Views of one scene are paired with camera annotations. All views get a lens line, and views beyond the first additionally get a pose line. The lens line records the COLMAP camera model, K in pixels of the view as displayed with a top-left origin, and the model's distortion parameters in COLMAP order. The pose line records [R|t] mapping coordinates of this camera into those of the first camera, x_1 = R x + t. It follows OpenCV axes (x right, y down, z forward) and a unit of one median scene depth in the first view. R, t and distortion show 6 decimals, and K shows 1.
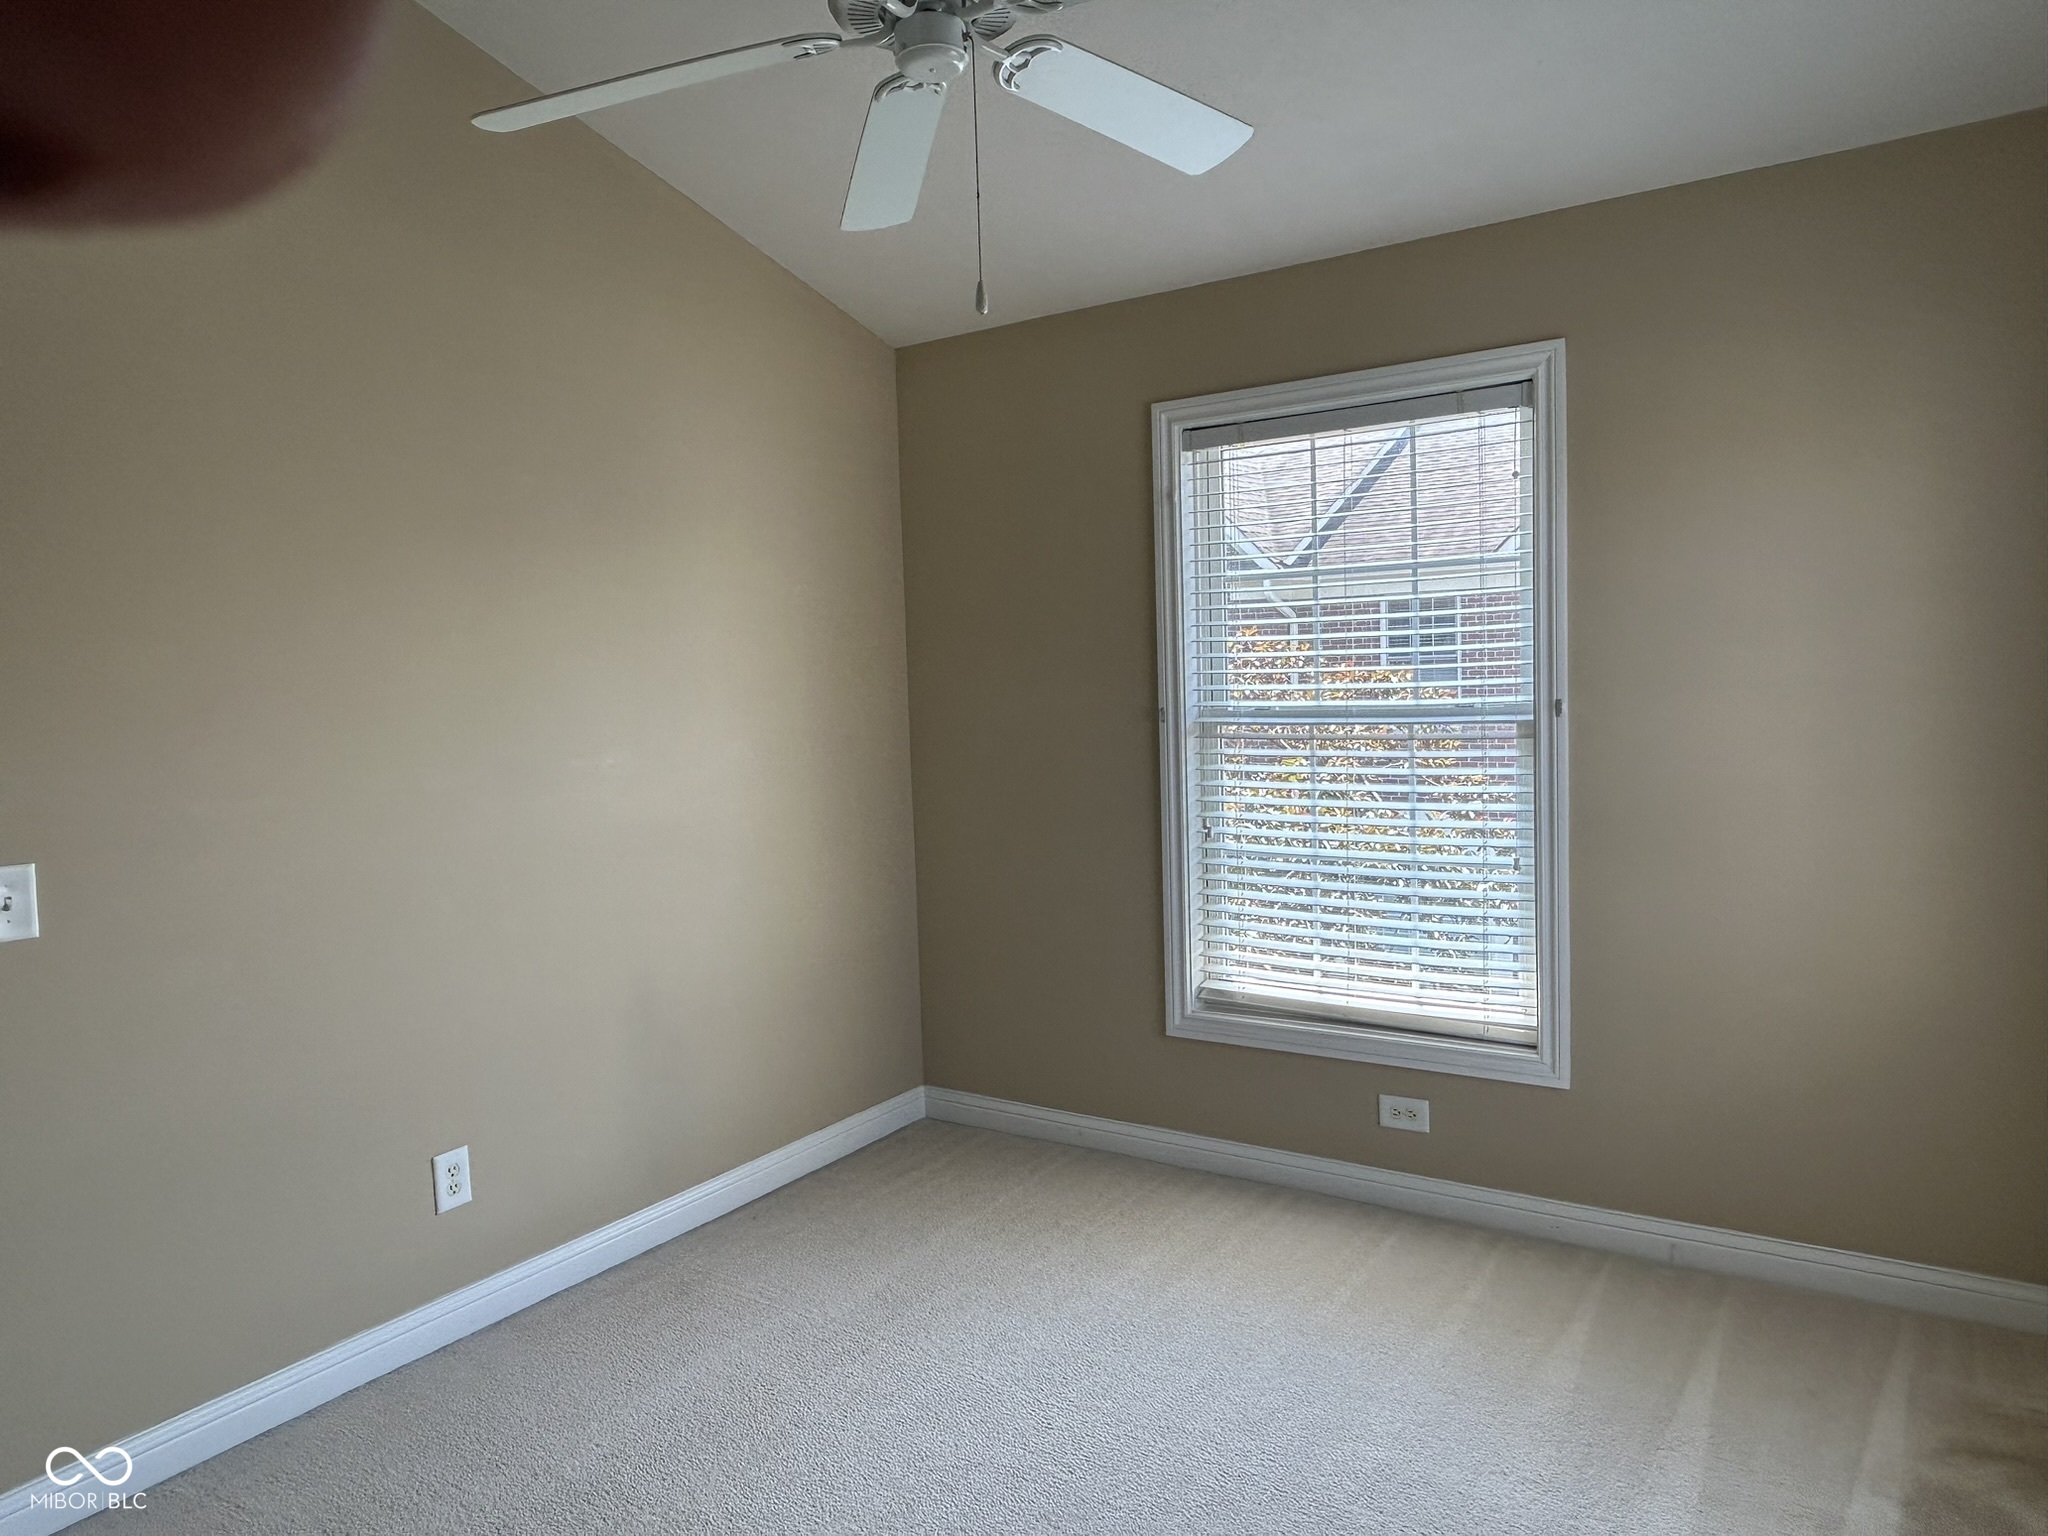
lens RADIAL K [[1358.4, 0, 1020.1], [0, 1358.4, 780.0], [0, 0, 1]] dist [0.008143, -0.021485]
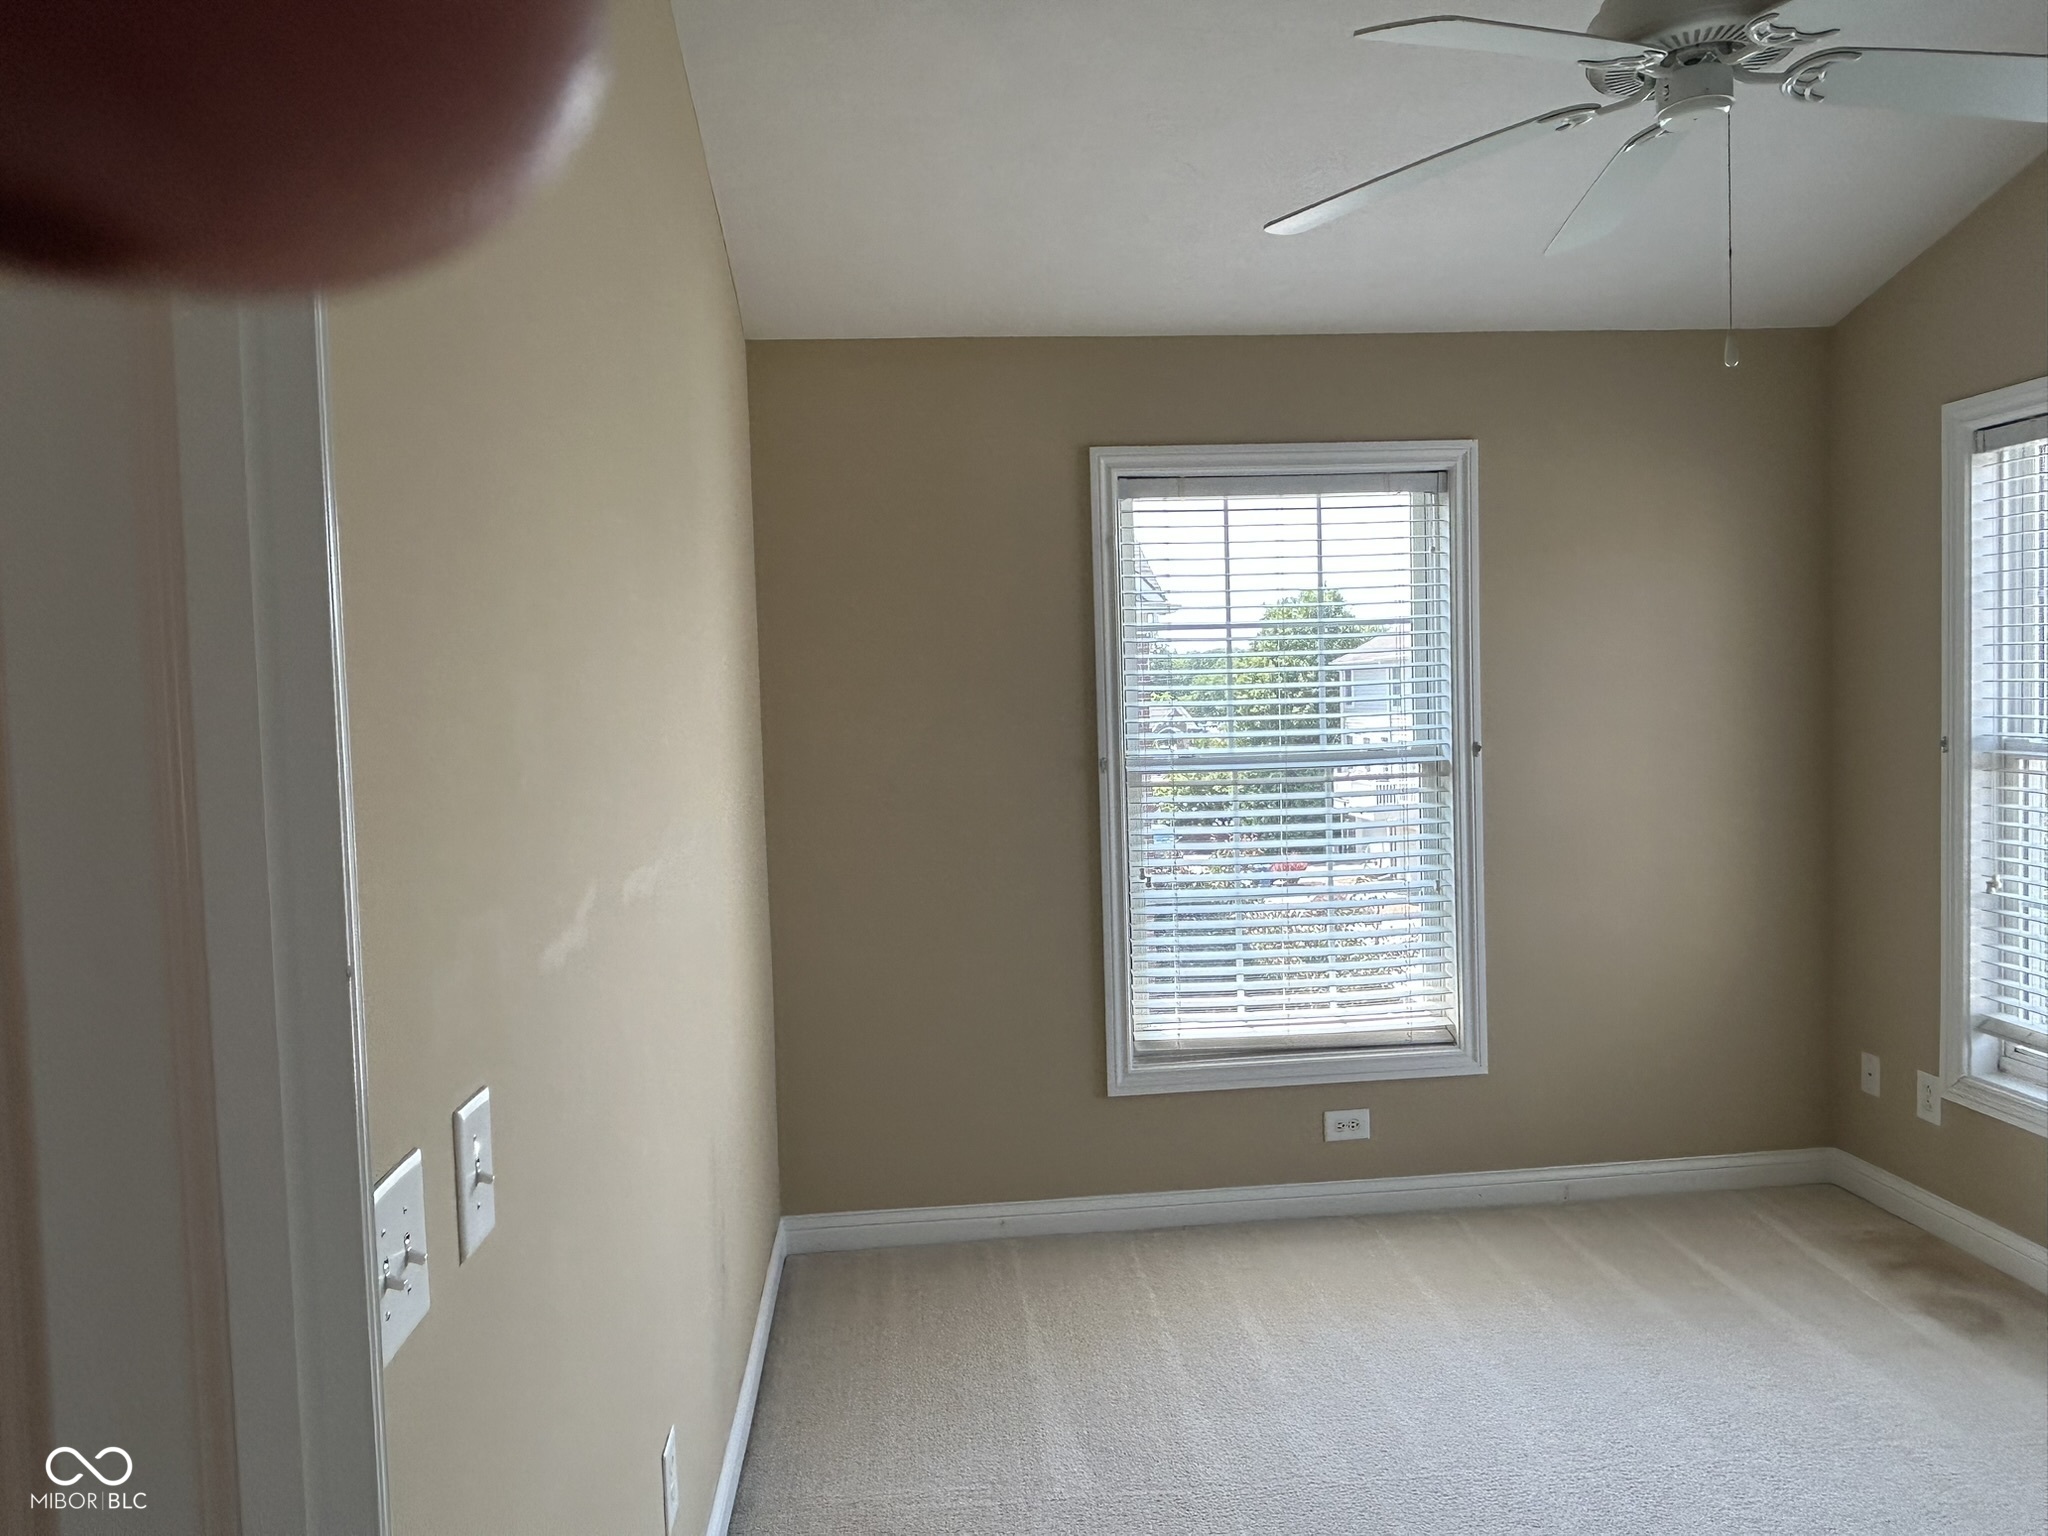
lens RADIAL K [[1358.4, 0, 1018.1], [0, 1358.4, 771.9], [0, 0, 1]] dist [0.008143, -0.021485]
pose [[0.775772, -0.027687, 0.630405, -0.585252], [0.057014, 0.998026, -0.026327, -0.022434], [-0.628432, 0.056366, 0.775819, 0.299813]]
